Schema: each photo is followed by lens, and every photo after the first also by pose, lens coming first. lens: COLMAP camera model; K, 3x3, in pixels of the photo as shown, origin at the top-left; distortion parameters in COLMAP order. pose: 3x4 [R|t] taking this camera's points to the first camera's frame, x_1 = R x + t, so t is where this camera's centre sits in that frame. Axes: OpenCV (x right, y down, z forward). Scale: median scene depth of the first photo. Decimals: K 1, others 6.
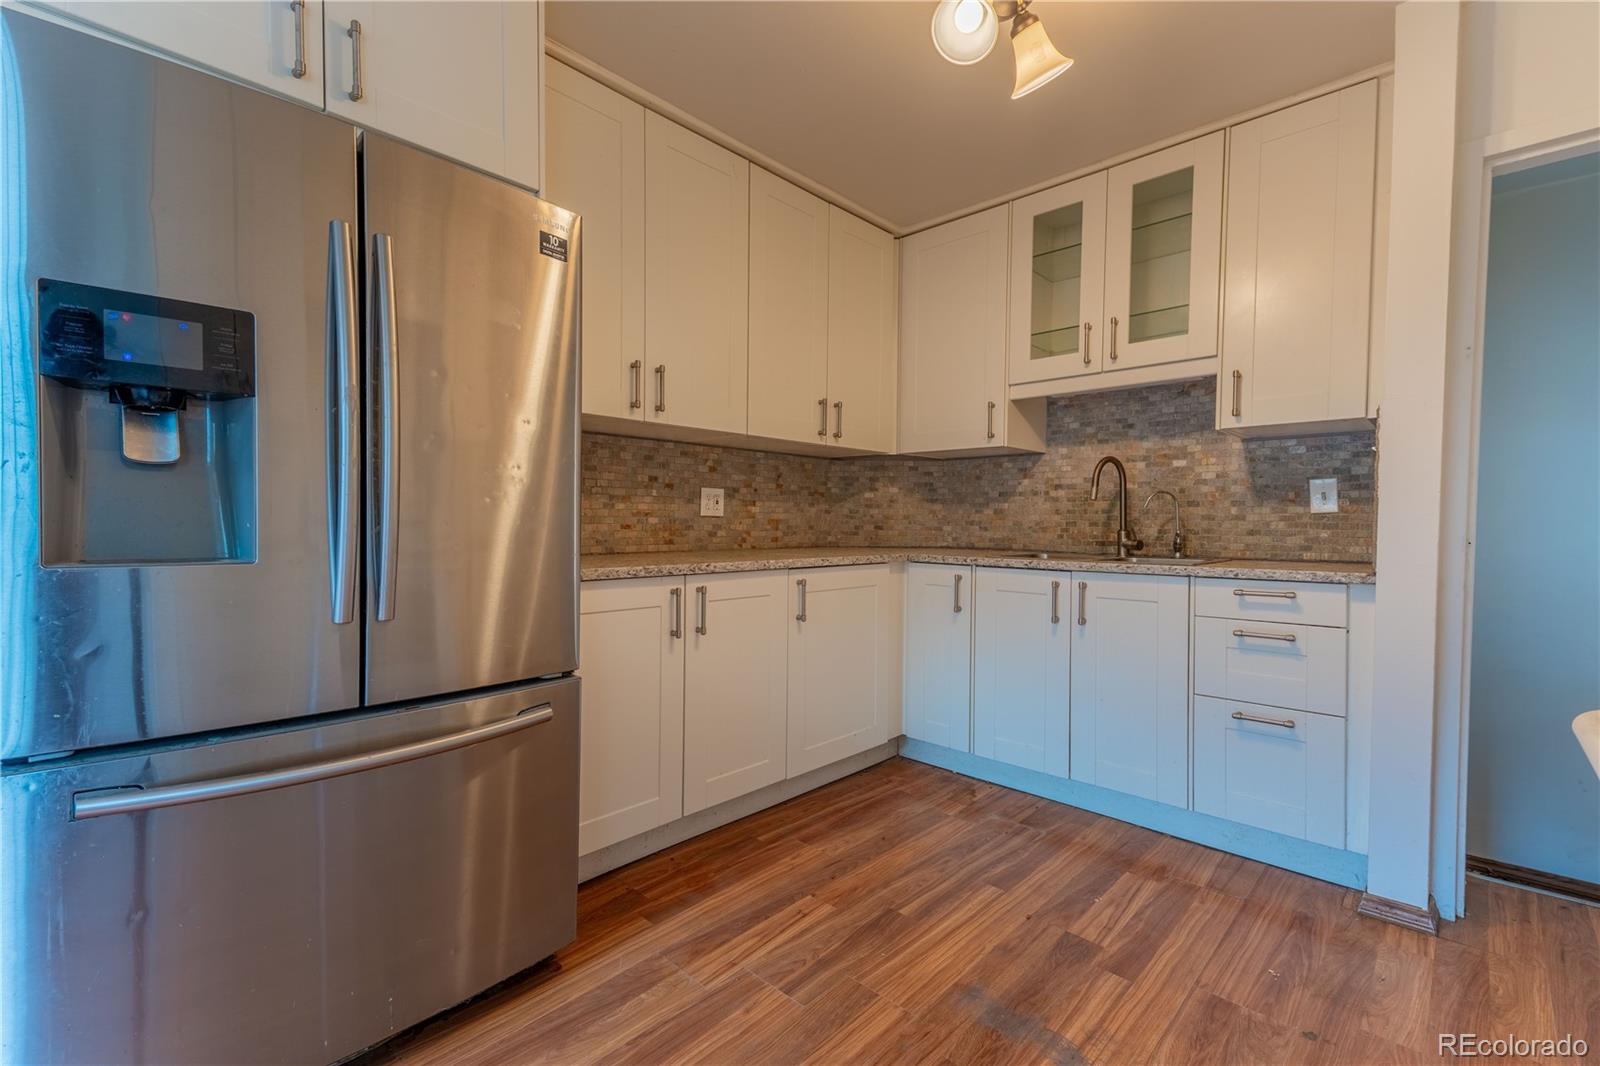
lens RADIAL K [[701.2, 0, 800.0], [0, 701.2, 533.0], [0, 0, 1]] dist [0.038731, -0.012765]
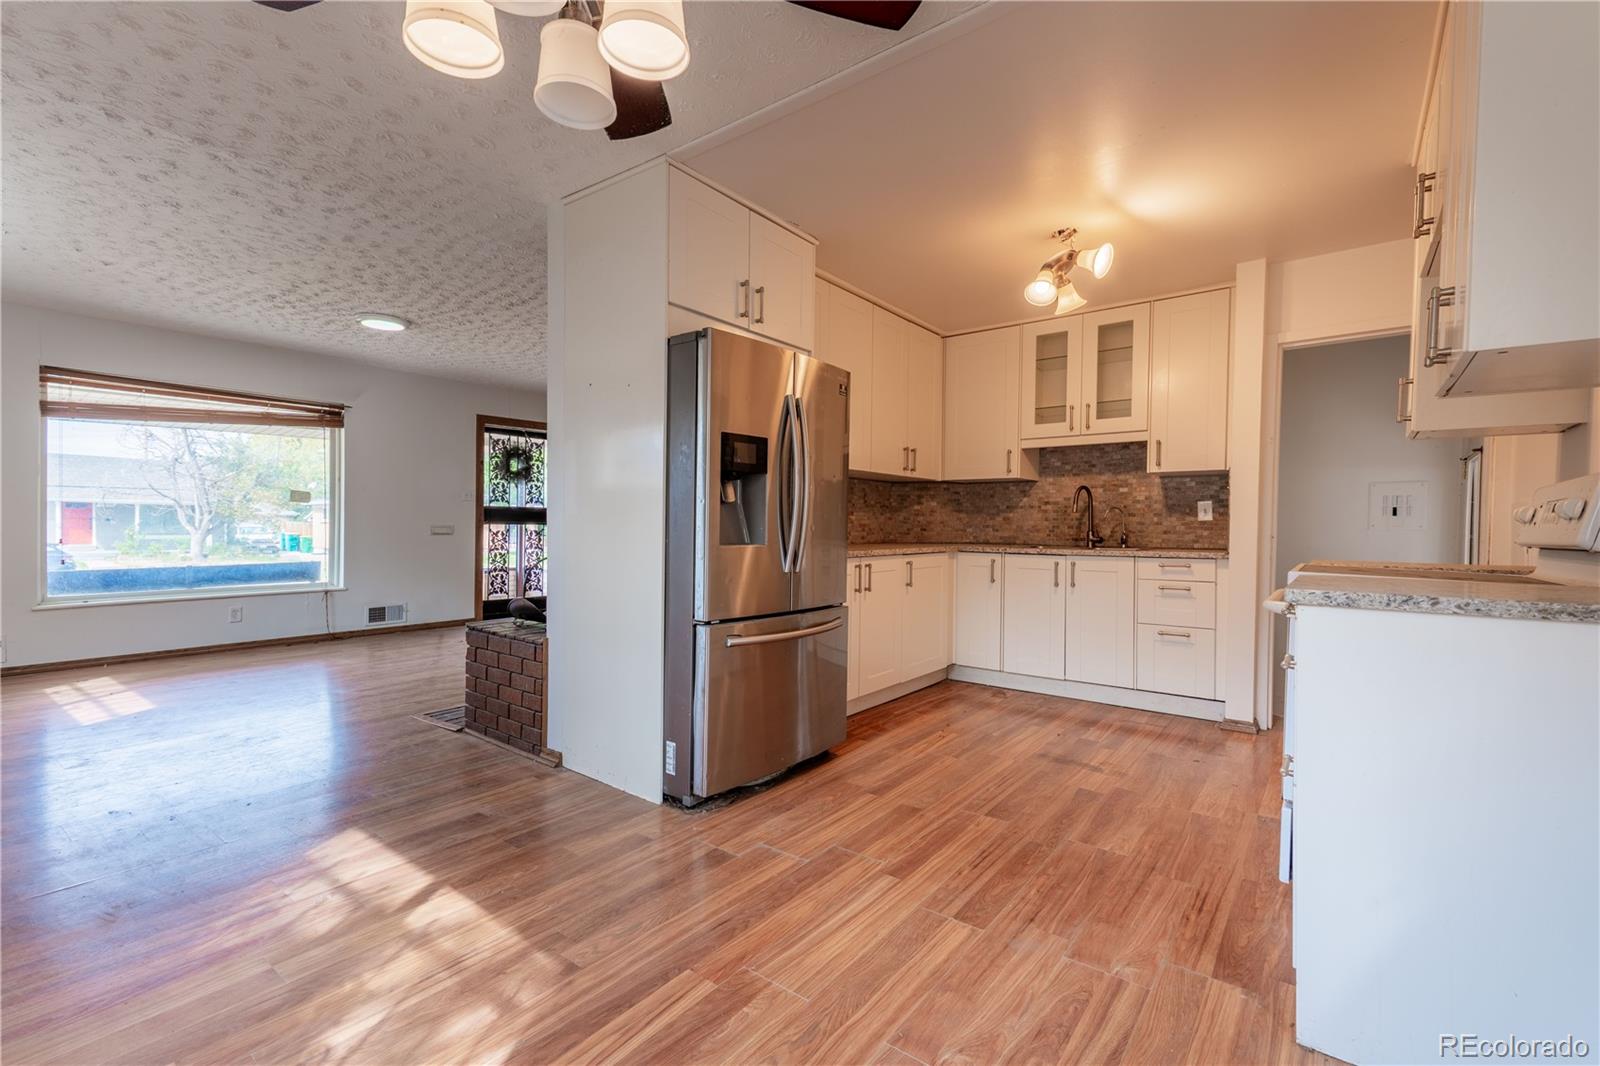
lens RADIAL K [[701.2, 0, 800.0], [0, 701.2, 533.0], [0, 0, 1]] dist [0.038731, -0.012765]
pose [[0.994448, -0.001695, 0.105213, -0.392588], [0.001994, 0.999994, -0.002739, 0.003860], [-0.105208, 0.002934, 0.994446, -0.562099]]
